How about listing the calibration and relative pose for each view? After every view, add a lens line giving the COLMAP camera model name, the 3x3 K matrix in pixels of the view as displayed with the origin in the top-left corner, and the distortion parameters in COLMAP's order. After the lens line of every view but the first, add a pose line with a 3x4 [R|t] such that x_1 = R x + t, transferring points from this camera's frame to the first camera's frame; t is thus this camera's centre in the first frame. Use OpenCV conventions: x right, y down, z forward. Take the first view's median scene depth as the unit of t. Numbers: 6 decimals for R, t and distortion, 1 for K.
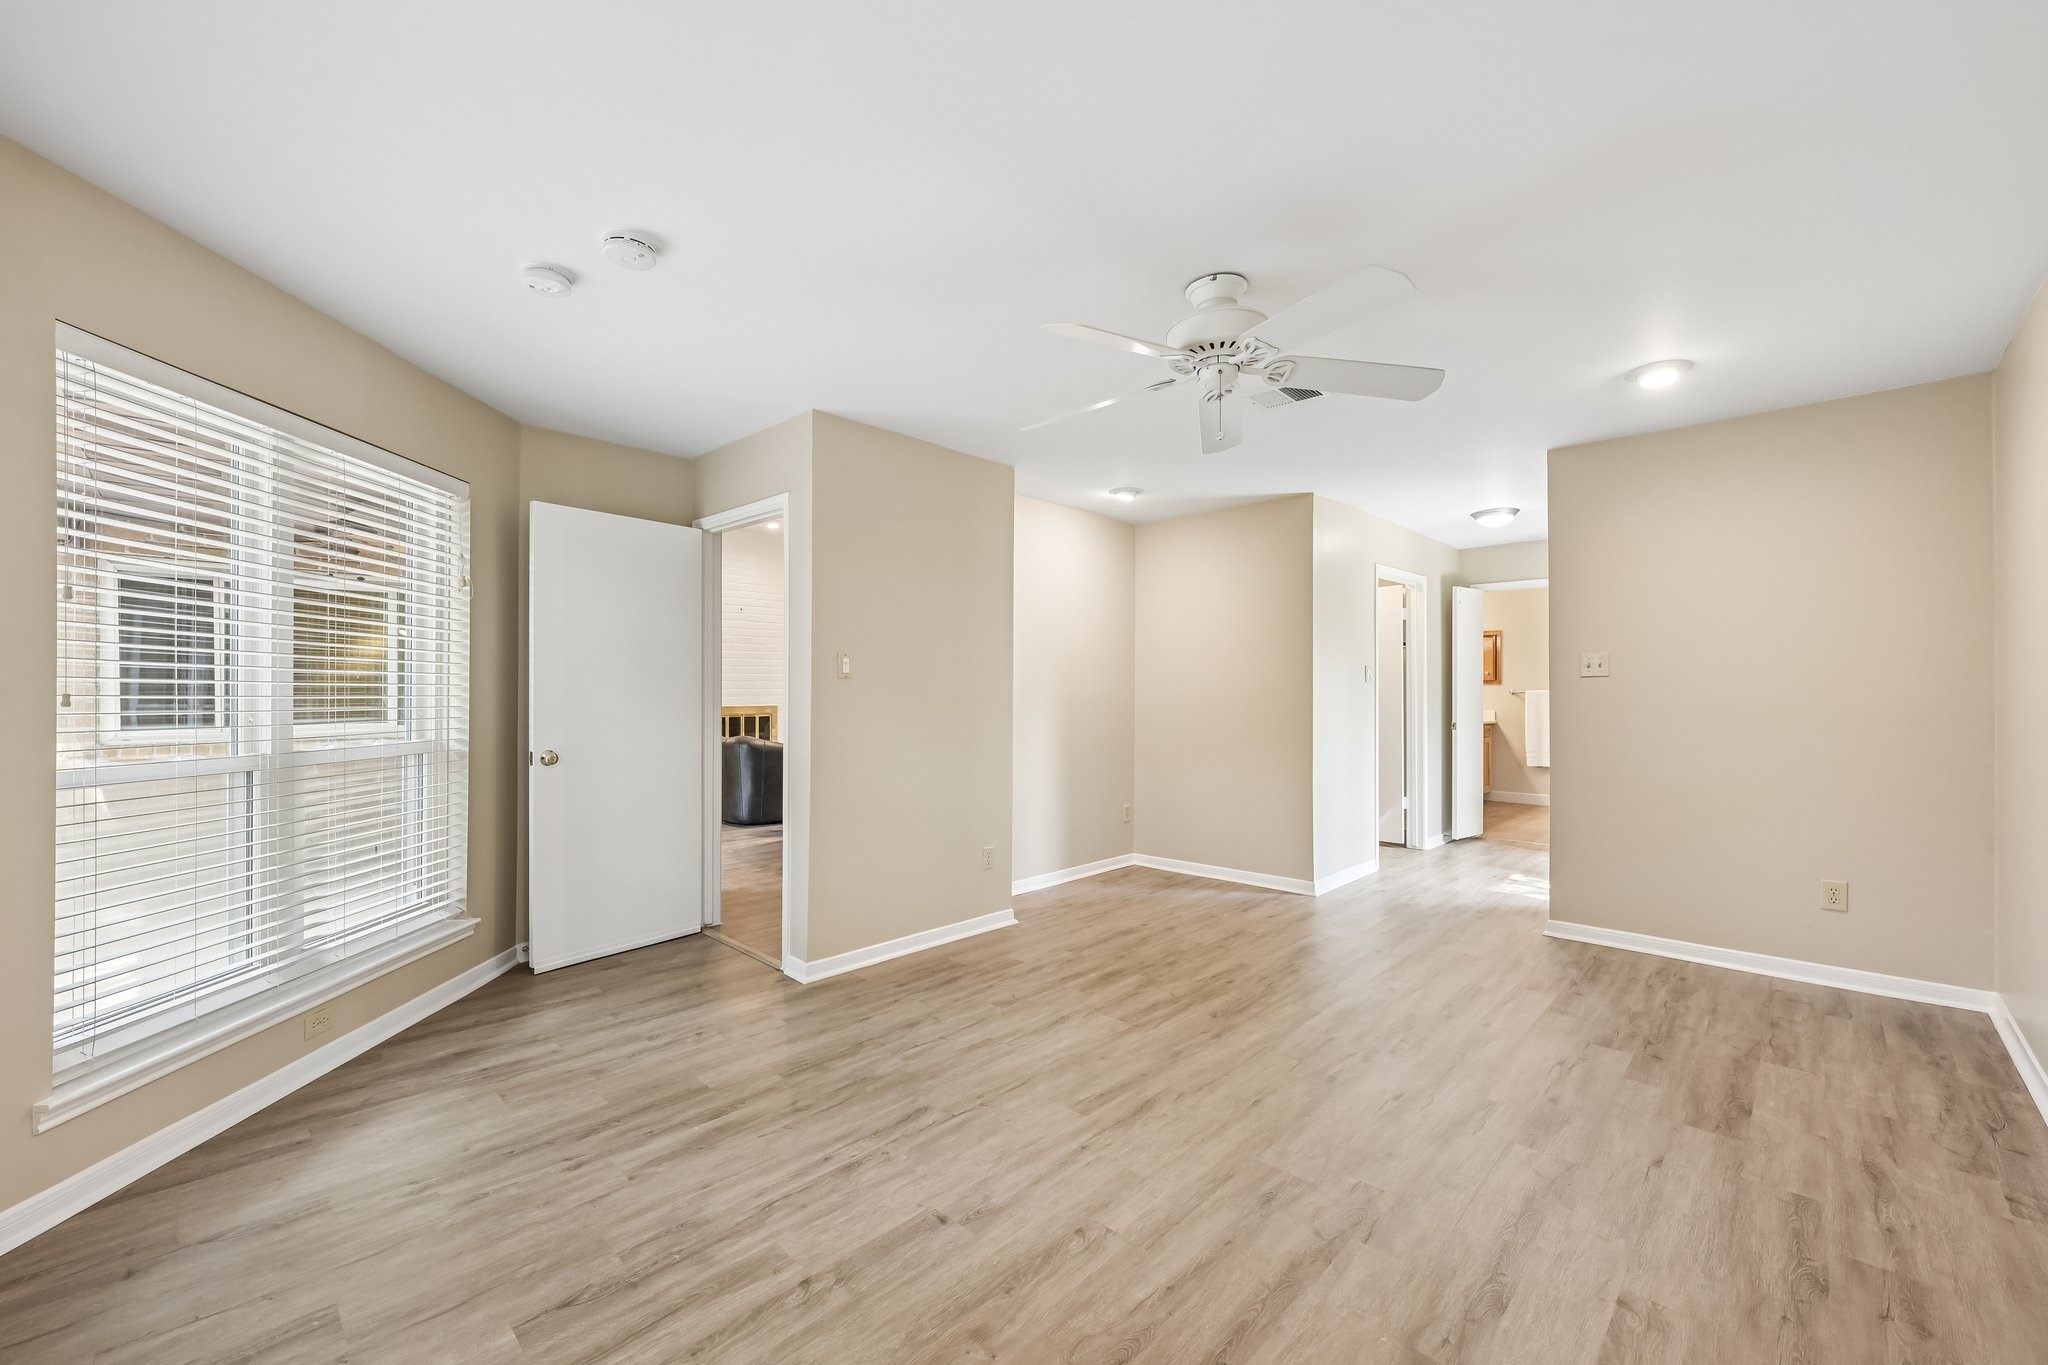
lens RADIAL K [[833.0, 0, 1011.0], [0, 833.0, 682.8], [0, 0, 1]] dist [-0.000838, -0.000259]
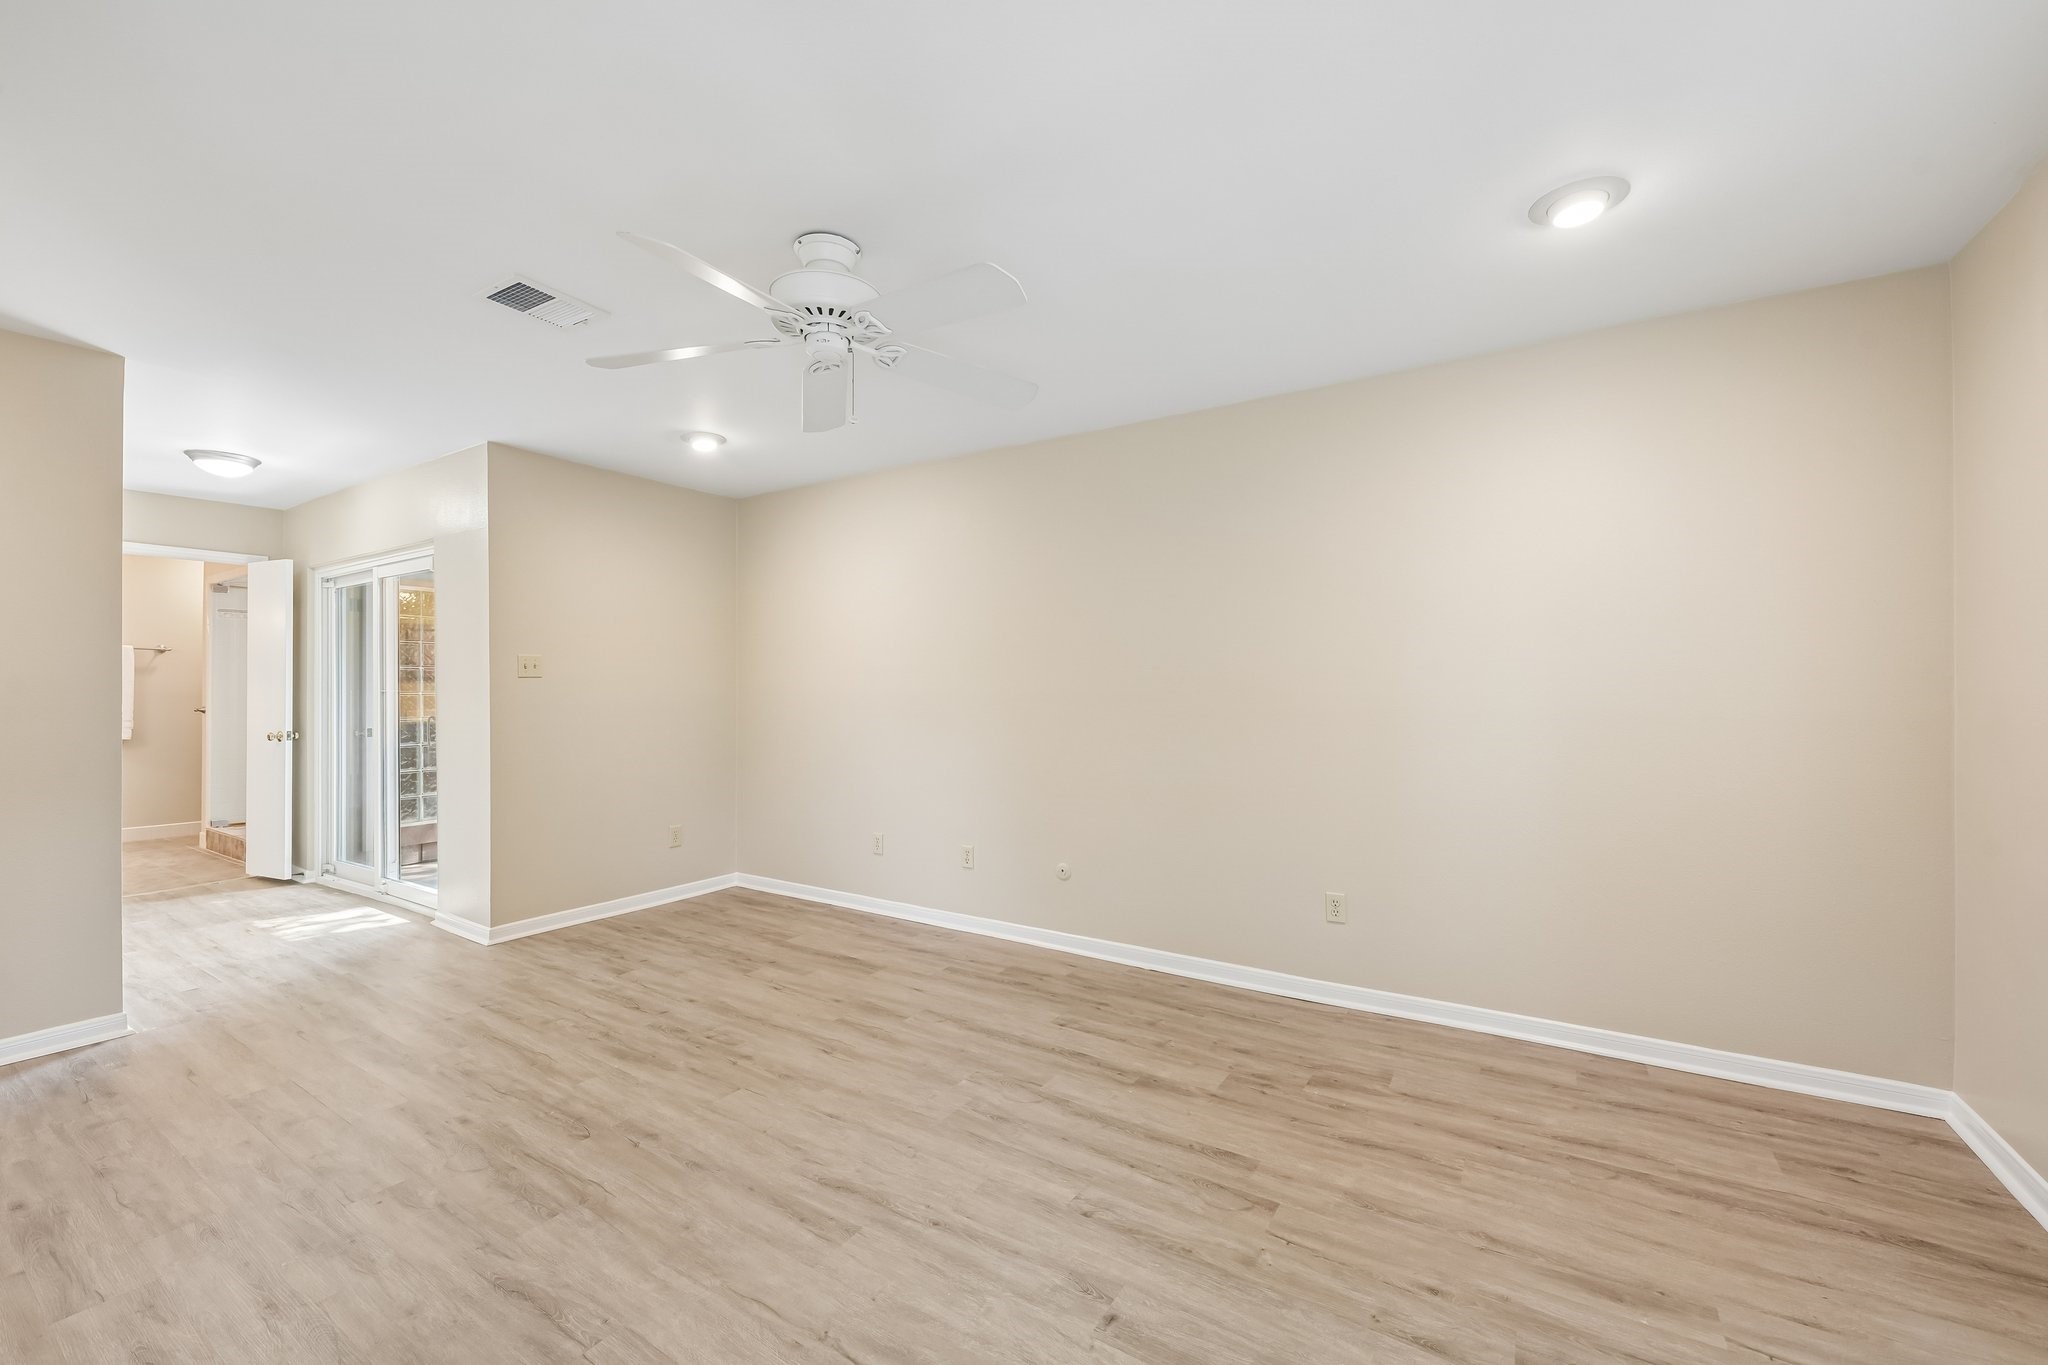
lens RADIAL K [[833.0, 0, 1012.6], [0, 833.0, 690.2], [0, 0, 1]] dist [-0.000838, -0.000259]
pose [[-0.209852, 0.002242, 0.977731, -0.731123], [-0.009668, 0.999944, -0.004368, 0.013541], [-0.977685, -0.010369, -0.209819, 1.059416]]
